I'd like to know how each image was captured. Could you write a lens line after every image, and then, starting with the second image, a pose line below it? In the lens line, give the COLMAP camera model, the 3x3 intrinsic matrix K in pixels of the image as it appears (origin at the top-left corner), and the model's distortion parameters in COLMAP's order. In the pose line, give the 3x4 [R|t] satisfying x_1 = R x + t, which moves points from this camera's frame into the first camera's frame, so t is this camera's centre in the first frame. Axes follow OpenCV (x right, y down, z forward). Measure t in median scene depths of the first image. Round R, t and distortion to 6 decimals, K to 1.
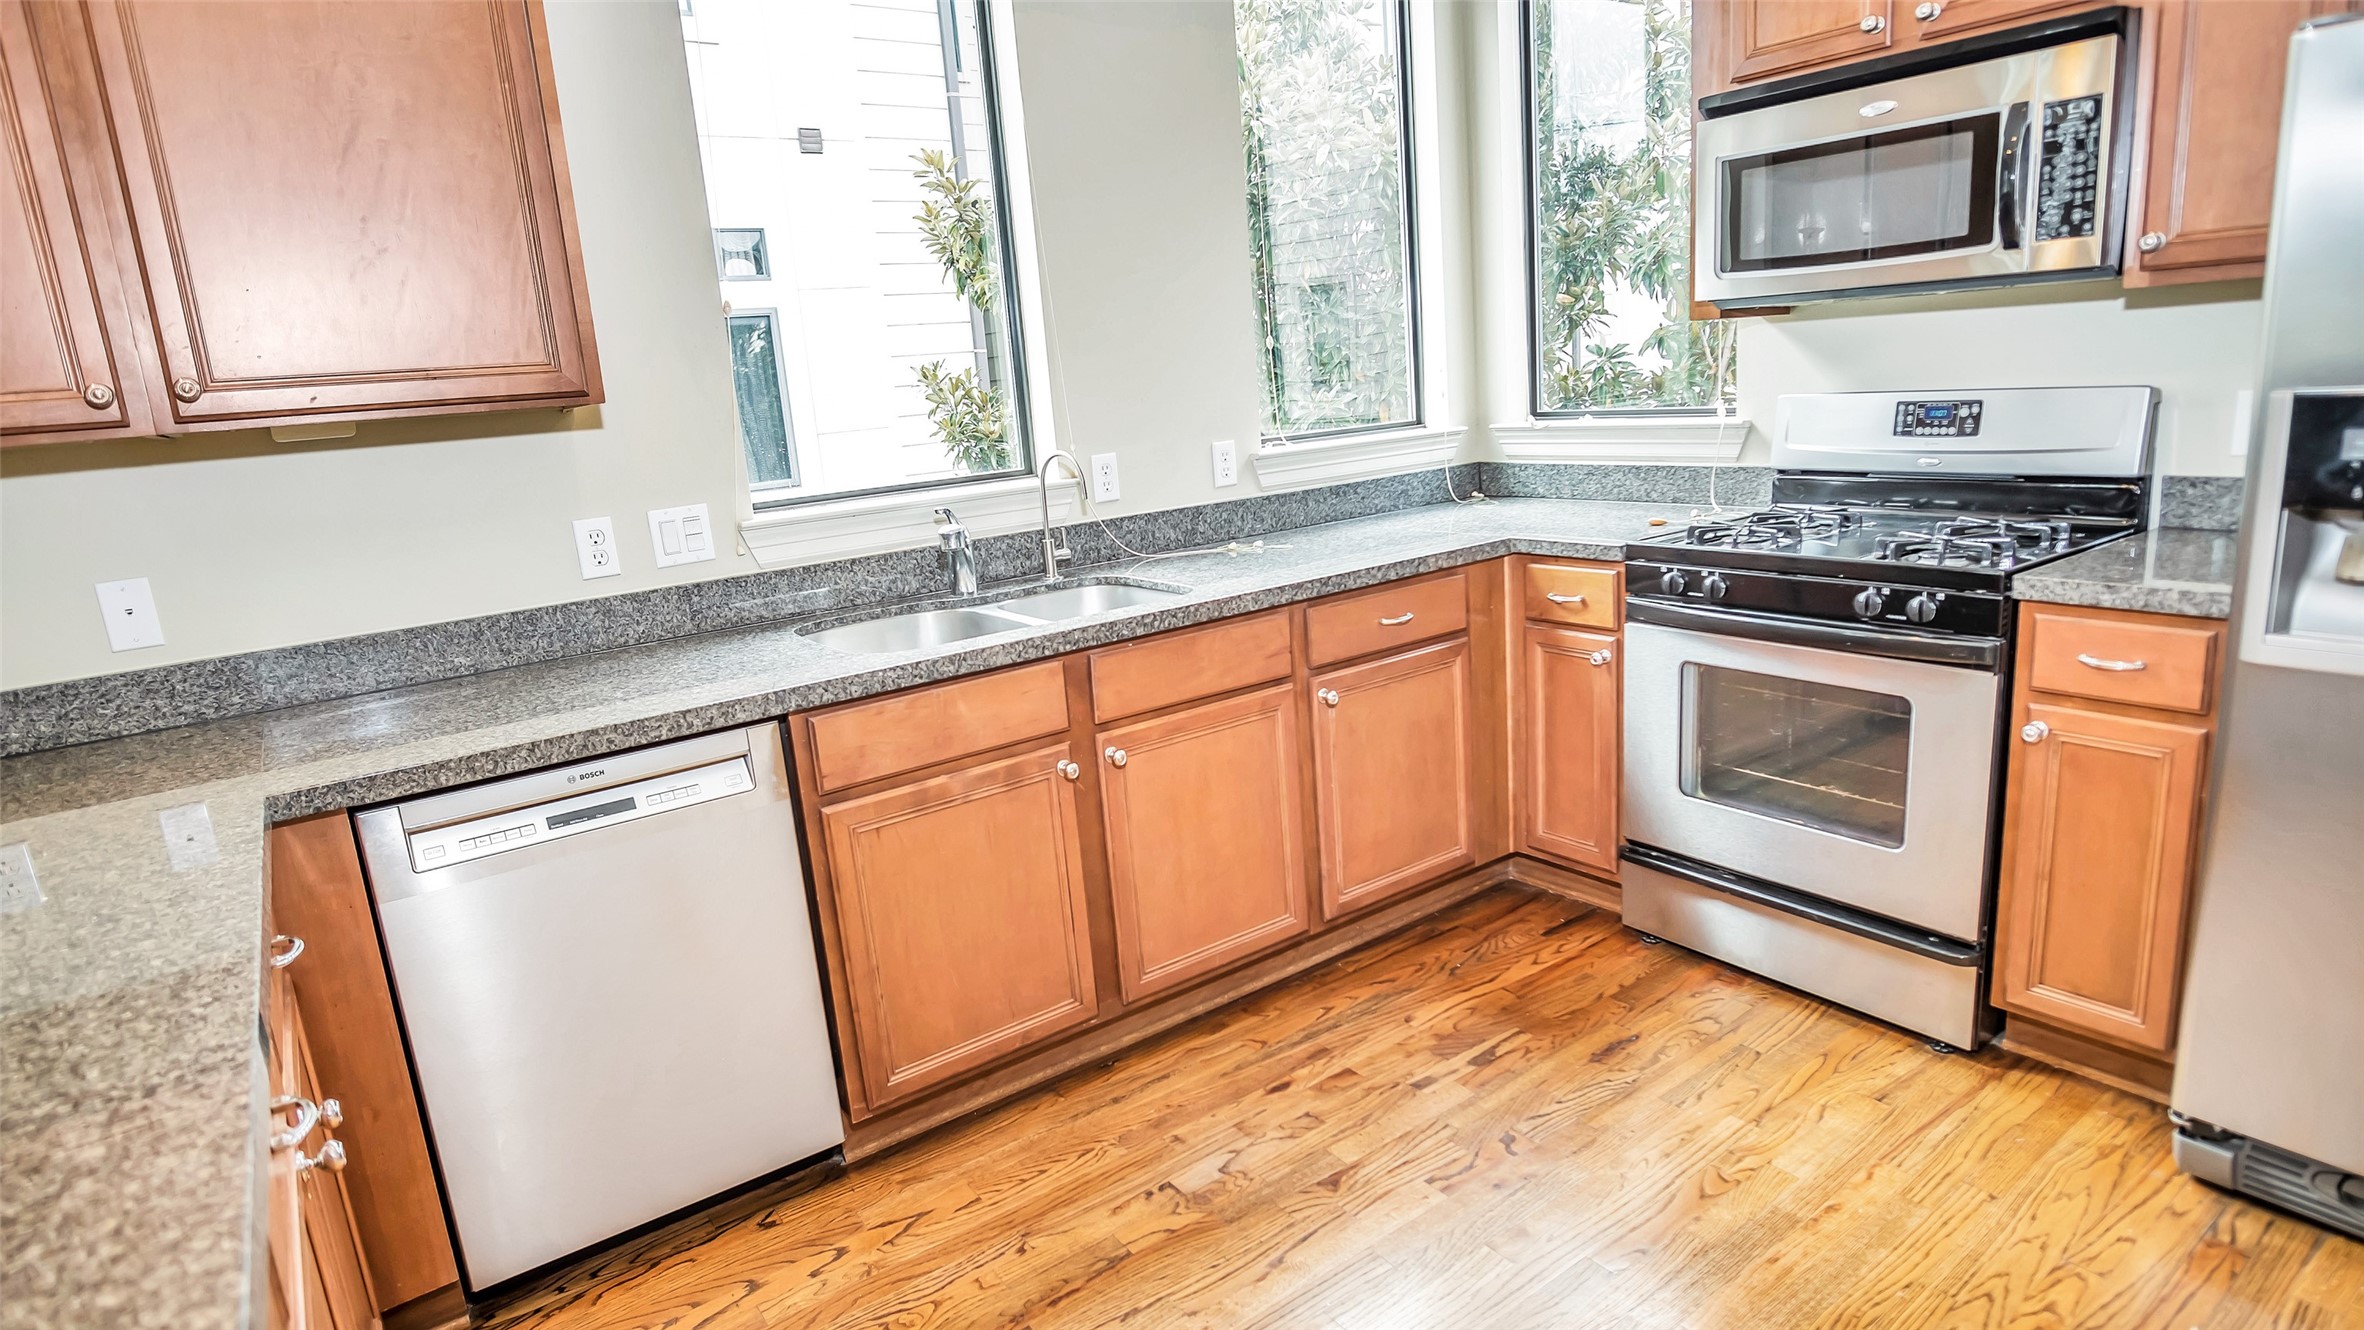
lens RADIAL K [[1264.3, 0, 1182.0], [0, 1264.3, 665.0], [0, 0, 1]] dist [-0.015953, 0.000496]
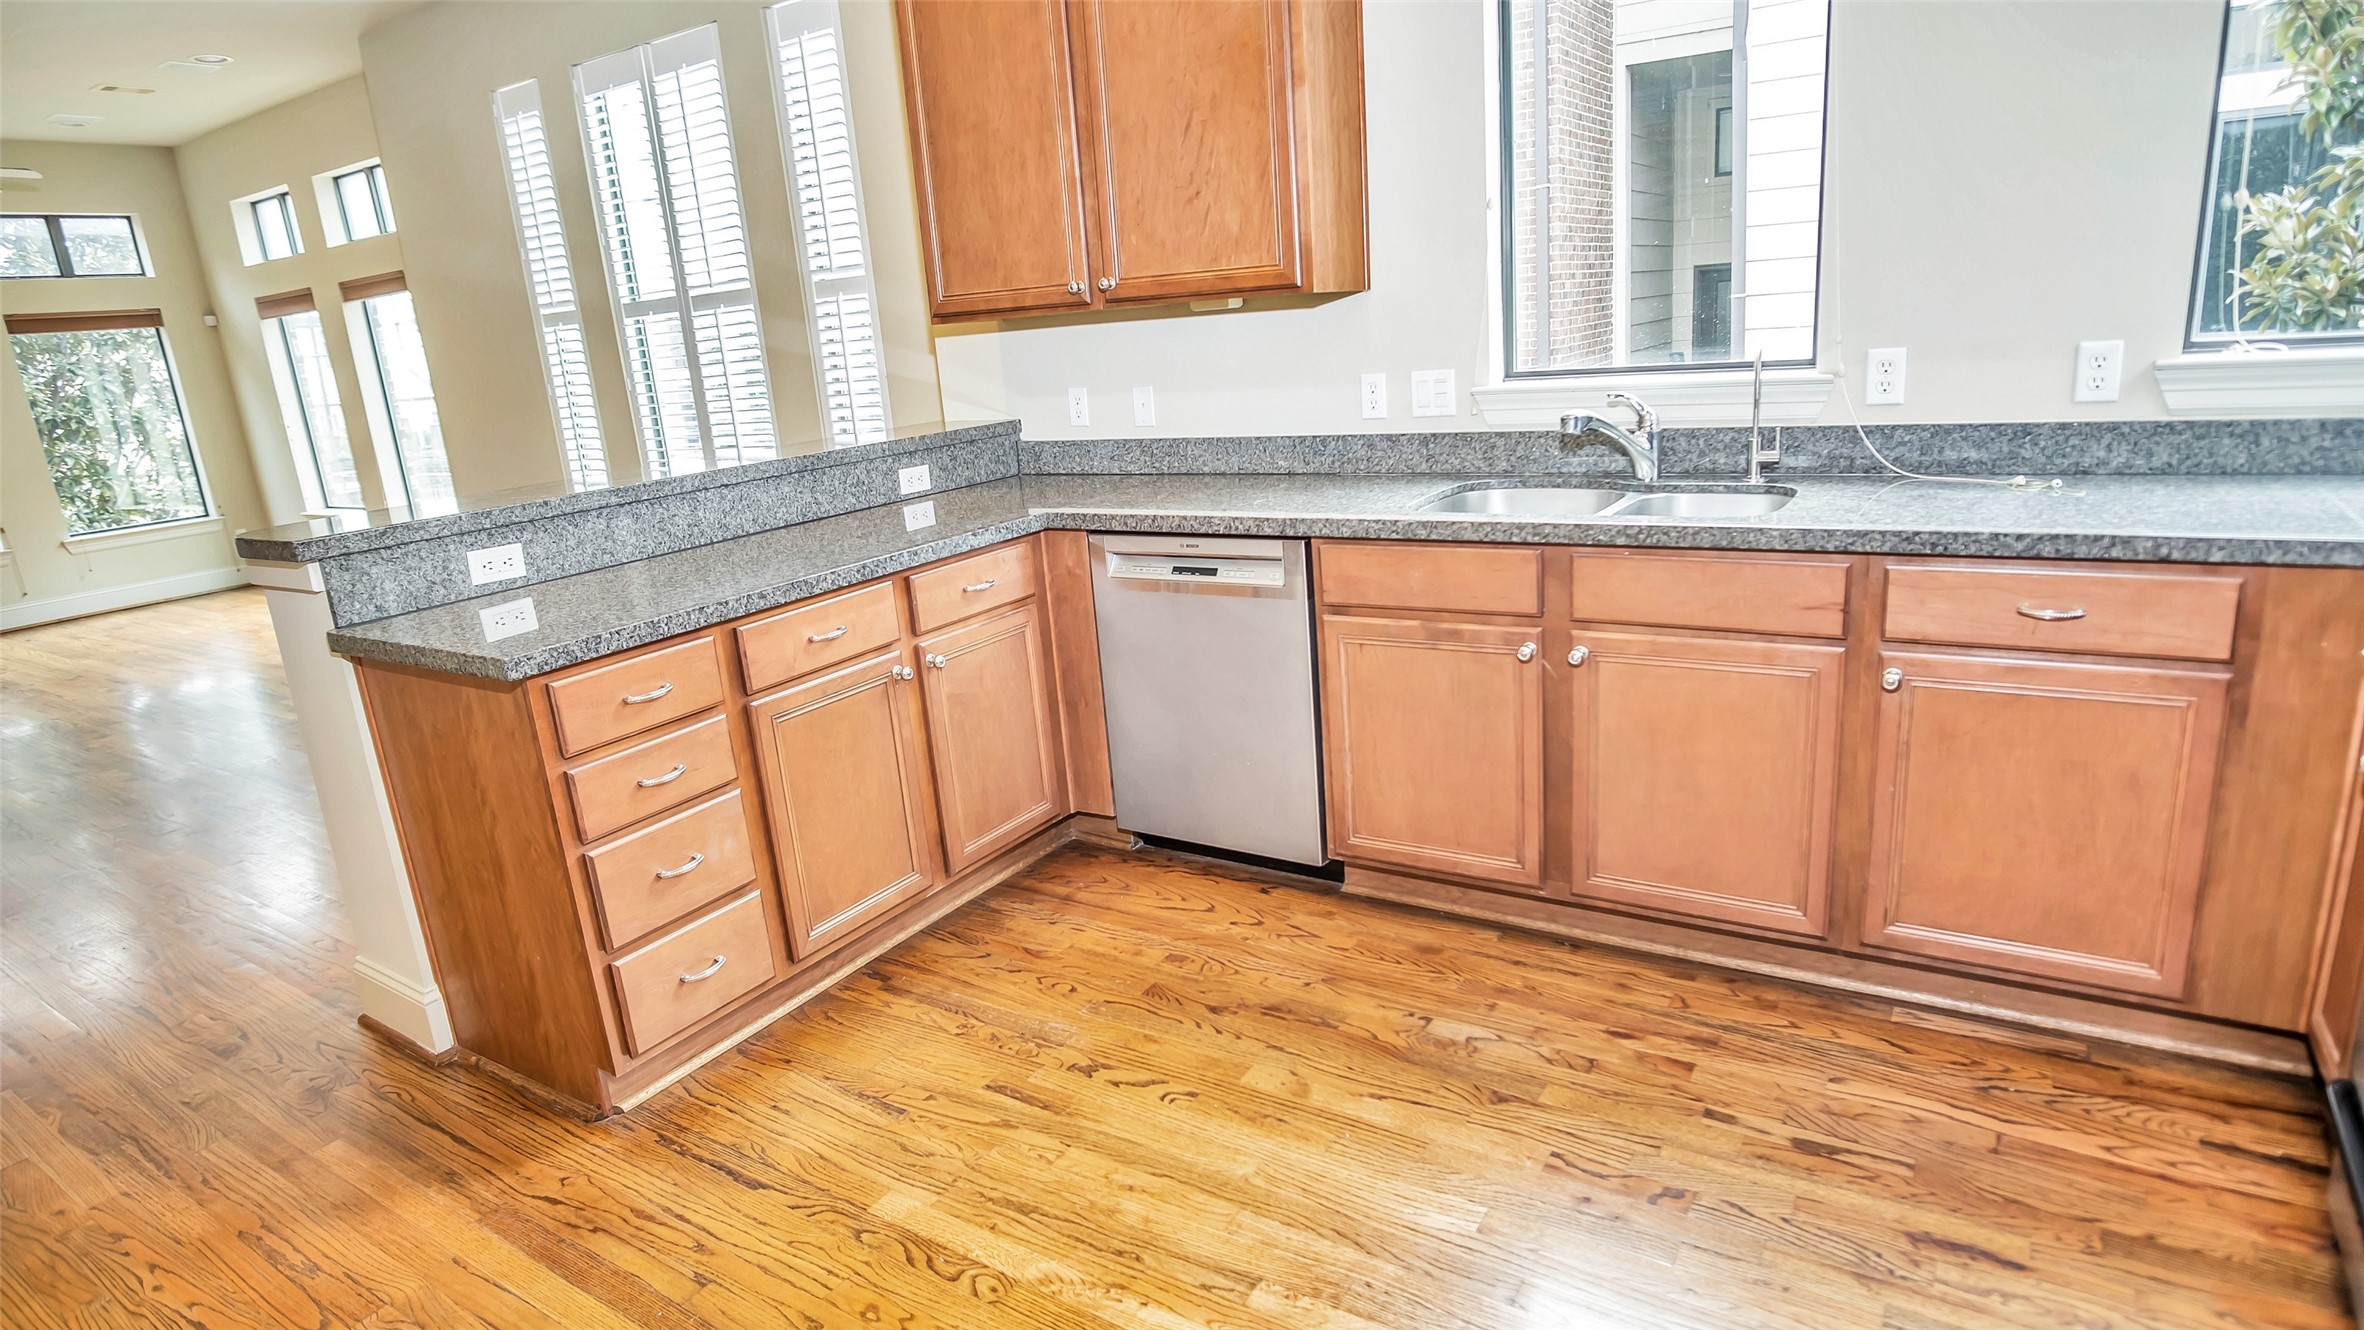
lens RADIAL K [[1264.3, 0, 1182.0], [0, 1264.3, 665.0], [0, 0, 1]] dist [-0.015953, 0.000496]
pose [[0.371779, 0.292957, -0.880884, 0.712912], [-0.162943, 0.954762, 0.248756, -0.119652], [0.913909, 0.051052, 0.402696, 0.288208]]
